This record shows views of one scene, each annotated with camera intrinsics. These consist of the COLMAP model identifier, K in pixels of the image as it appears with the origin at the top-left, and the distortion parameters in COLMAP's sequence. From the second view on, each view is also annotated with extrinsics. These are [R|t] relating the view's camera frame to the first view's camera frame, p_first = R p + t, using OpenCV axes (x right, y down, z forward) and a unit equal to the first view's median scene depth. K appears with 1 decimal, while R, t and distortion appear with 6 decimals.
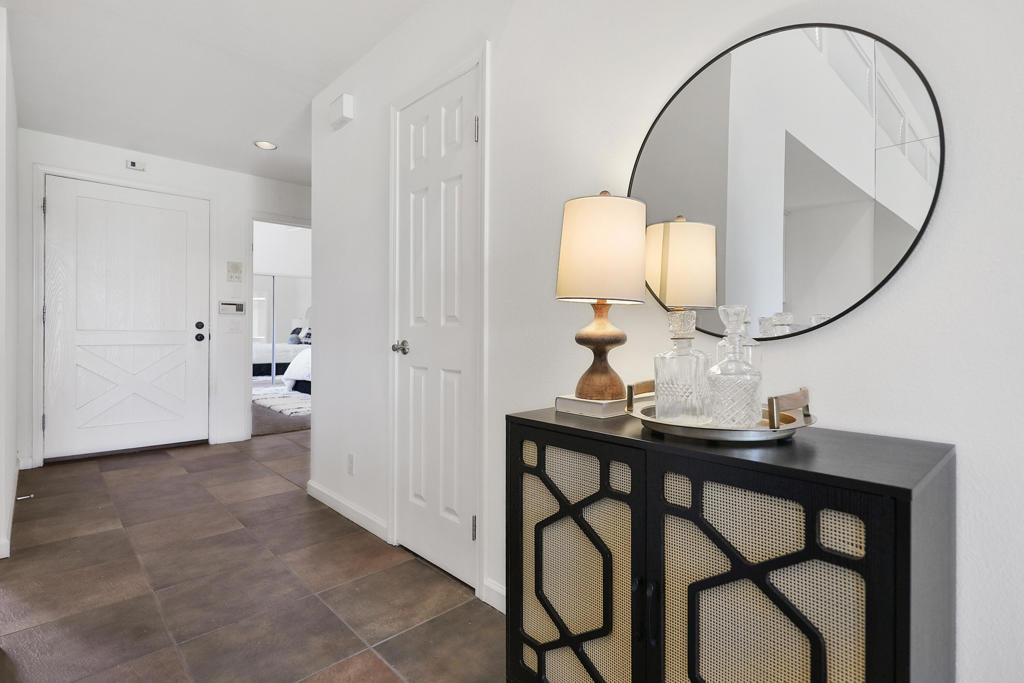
lens RADIAL K [[482.0, 0, 509.1], [0, 482.0, 329.0], [0, 0, 1]] dist [-0.000238, -0.000032]
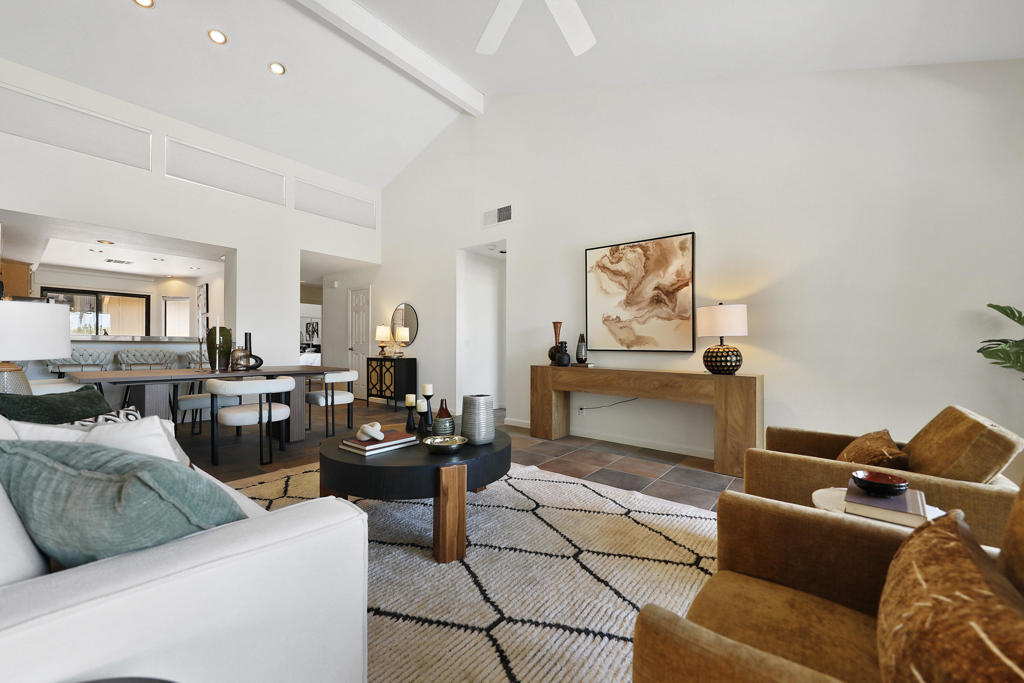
lens RADIAL K [[398.4, 0, 512.0], [0, 398.4, 341.5], [0, 0, 1]] dist [-0.000107, -0.000007]
pose [[0.988268, -0.003720, 0.152685, 1.161920], [0.003989, 0.999991, -0.001458, -0.031754], [-0.152679, 0.002050, 0.988274, -4.874451]]
